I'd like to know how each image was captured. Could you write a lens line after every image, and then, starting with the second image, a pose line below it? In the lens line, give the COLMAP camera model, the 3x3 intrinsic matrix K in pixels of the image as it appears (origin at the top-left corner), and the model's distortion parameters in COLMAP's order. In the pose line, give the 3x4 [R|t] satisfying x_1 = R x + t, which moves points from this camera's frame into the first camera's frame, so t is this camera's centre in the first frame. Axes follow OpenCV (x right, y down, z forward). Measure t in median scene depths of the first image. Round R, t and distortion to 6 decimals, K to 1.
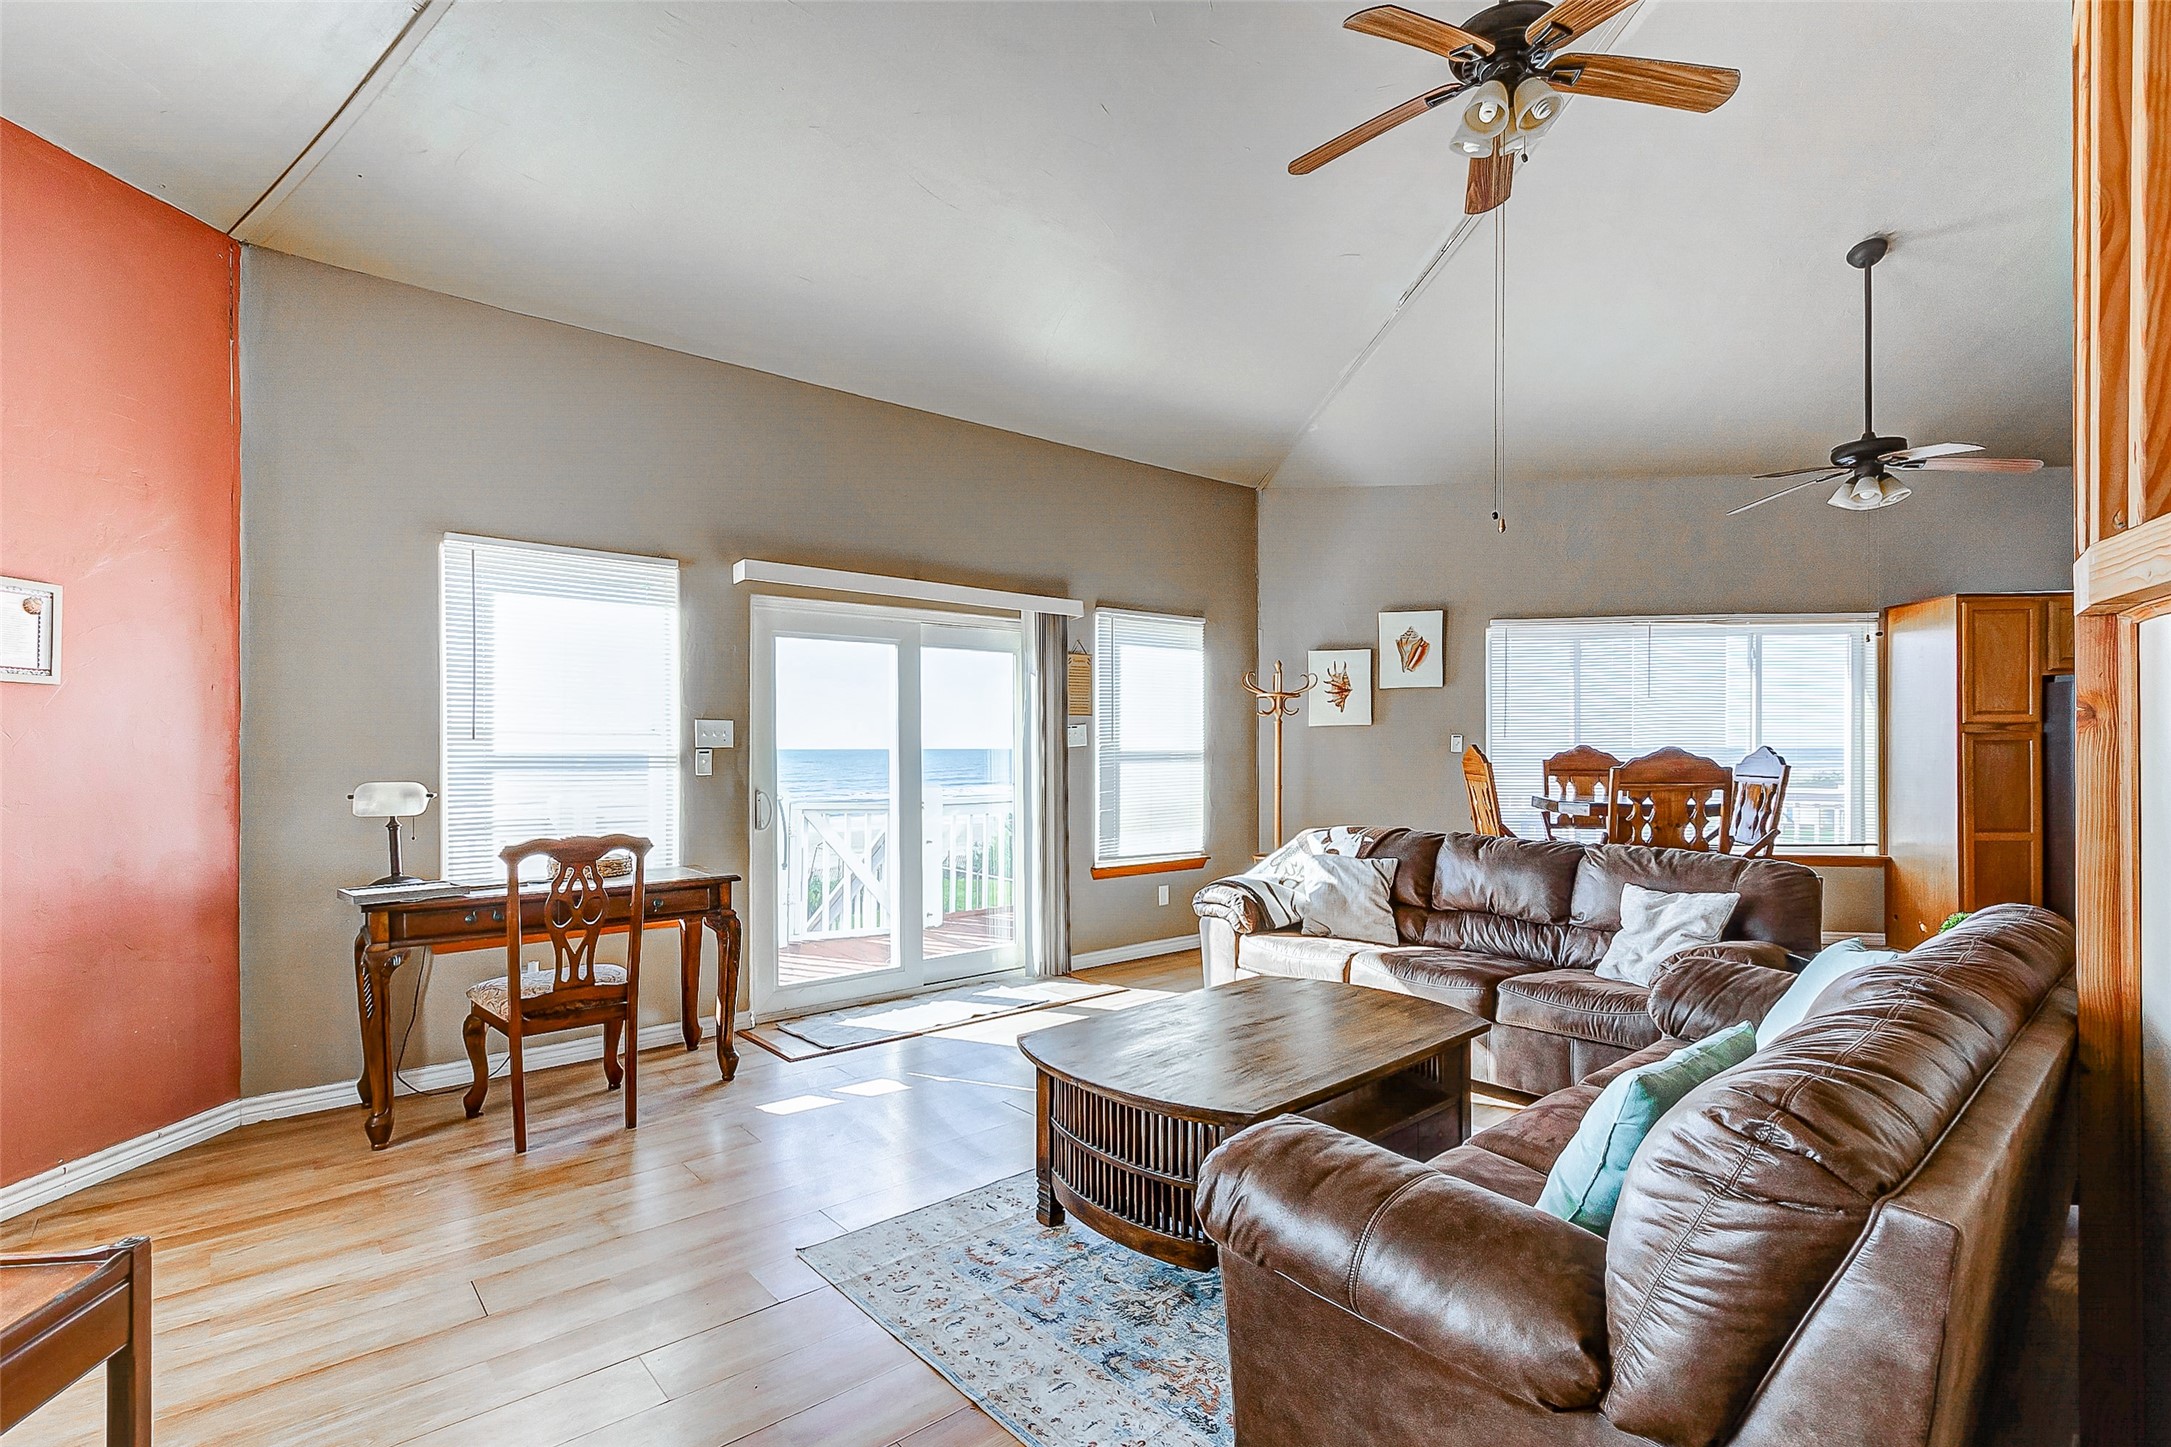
lens RADIAL K [[1045.6, 0, 1084.4], [0, 1045.6, 751.0], [0, 0, 1]] dist [0.010630, -0.000226]
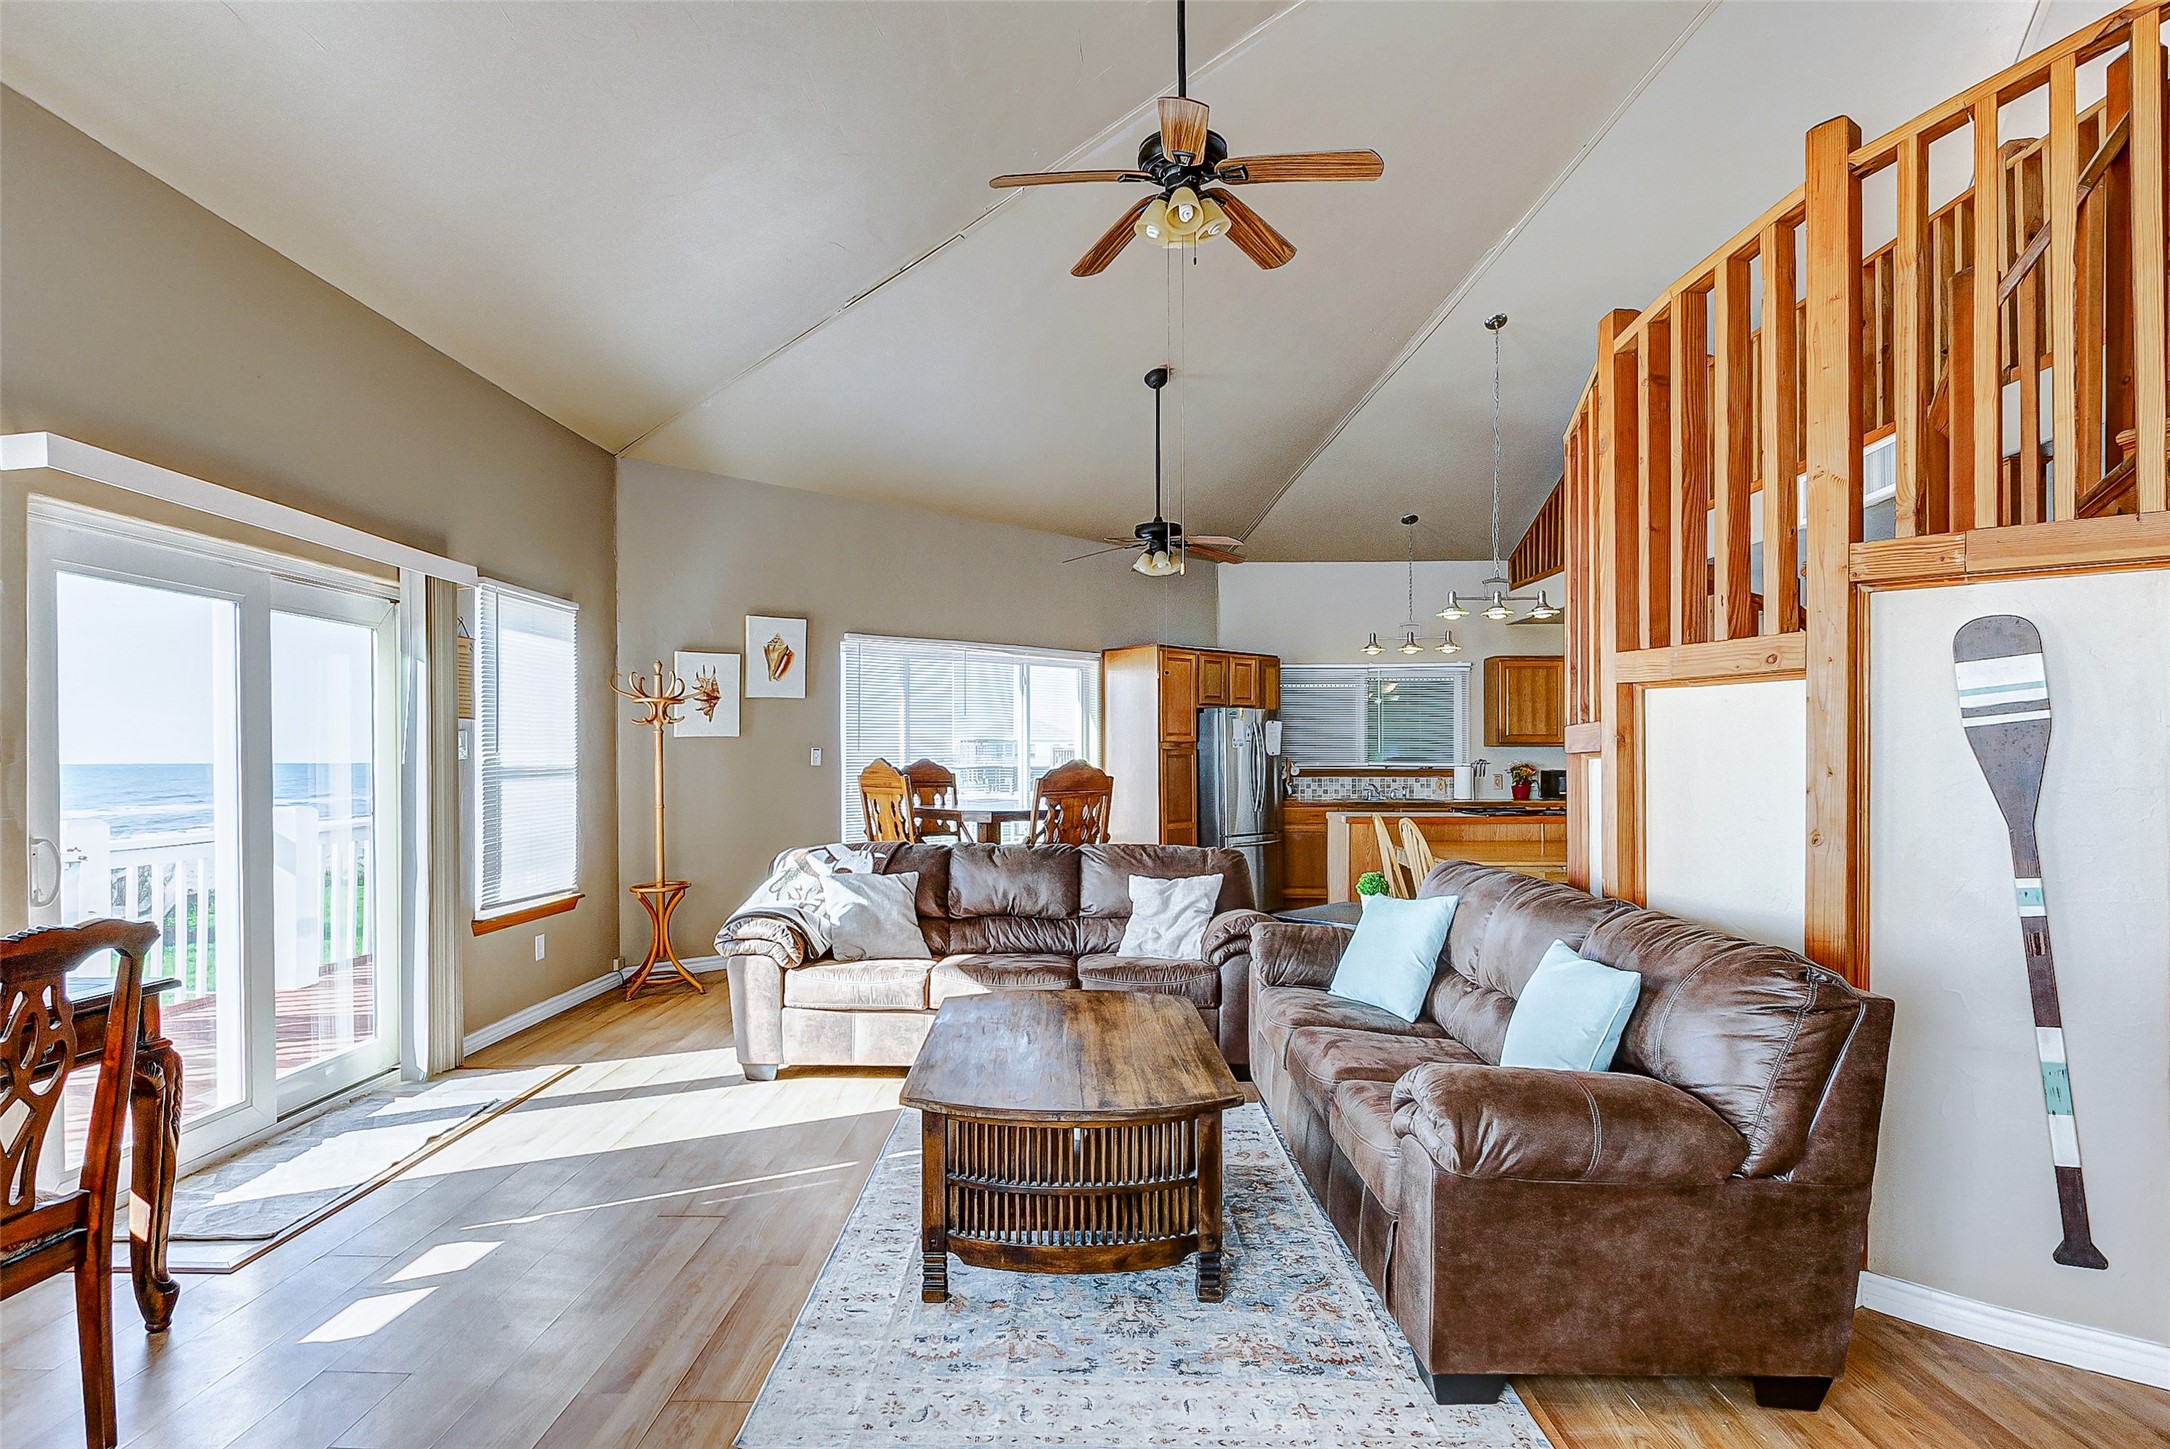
lens RADIAL K [[1134.9, 0, 1080.3], [0, 1134.9, 762.1], [0, 0, 1]] dist [0.000954, 0.001019]
pose [[0.660627, -0.001648, 0.750712, -0.362551], [0.004013, 0.999991, -0.001336, 0.000159], [-0.750703, 0.003895, 0.660628, 0.149666]]
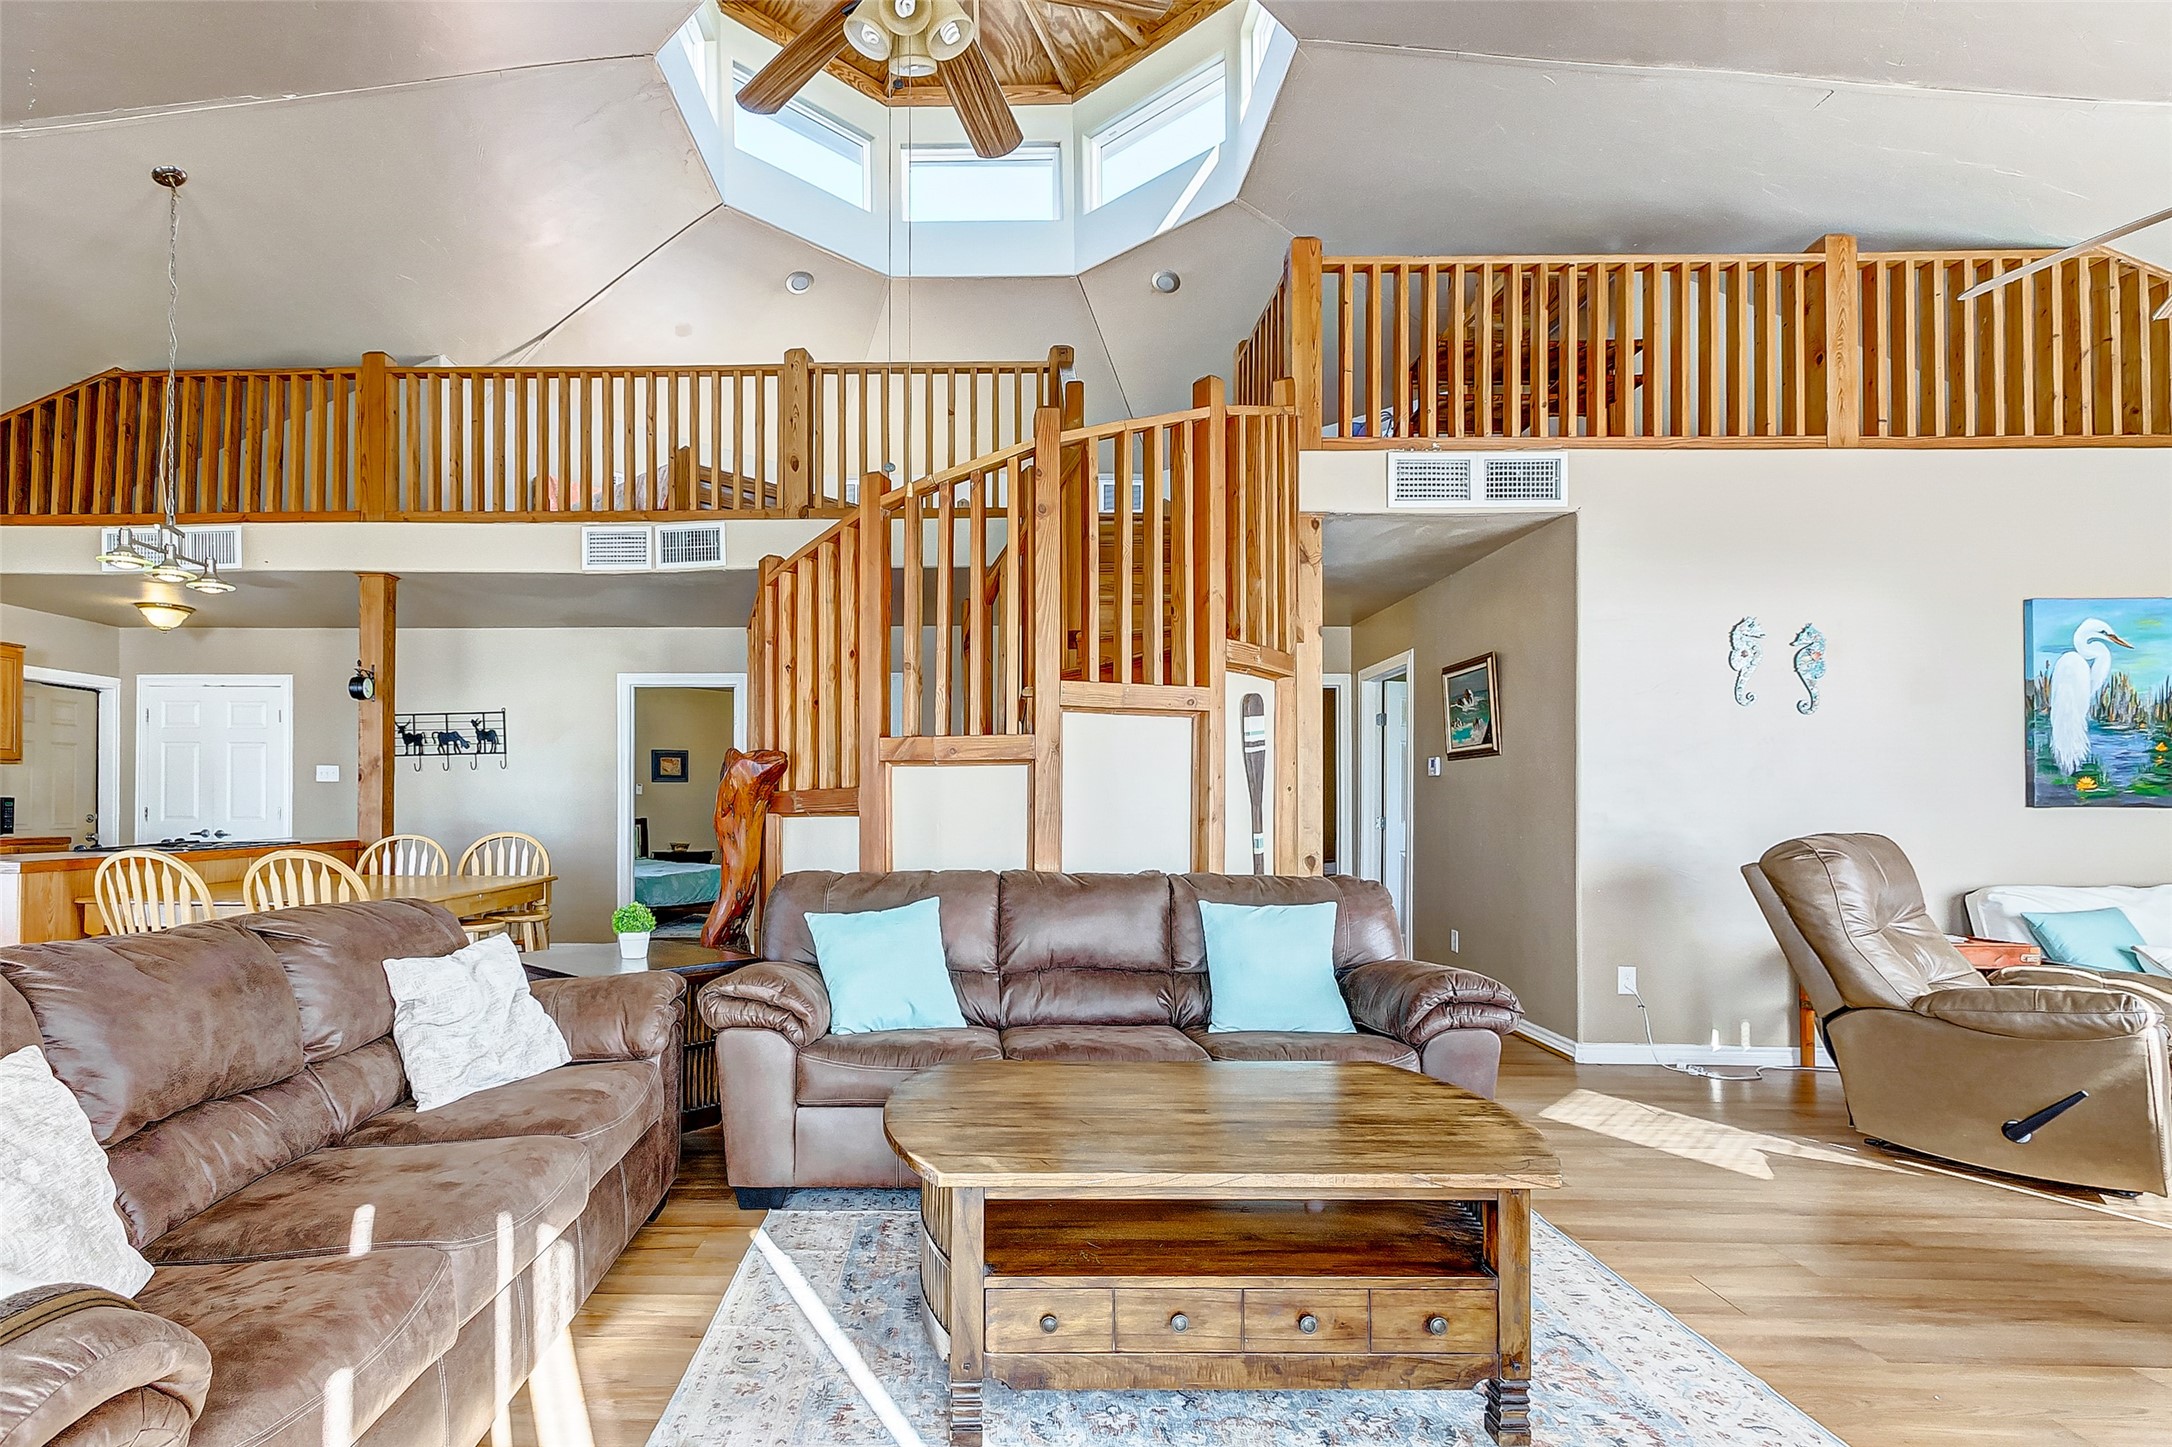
lens RADIAL K [[1046.2, 0, 1087.2], [0, 1046.2, 797.6], [0, 0, 1]] dist [-0.000742, -0.000208]
pose [[-0.740147, 0.009207, 0.672383, -0.209453], [-0.000376, 0.999900, -0.014105, 0.030652], [-0.672445, -0.010693, -0.740069, 0.833113]]
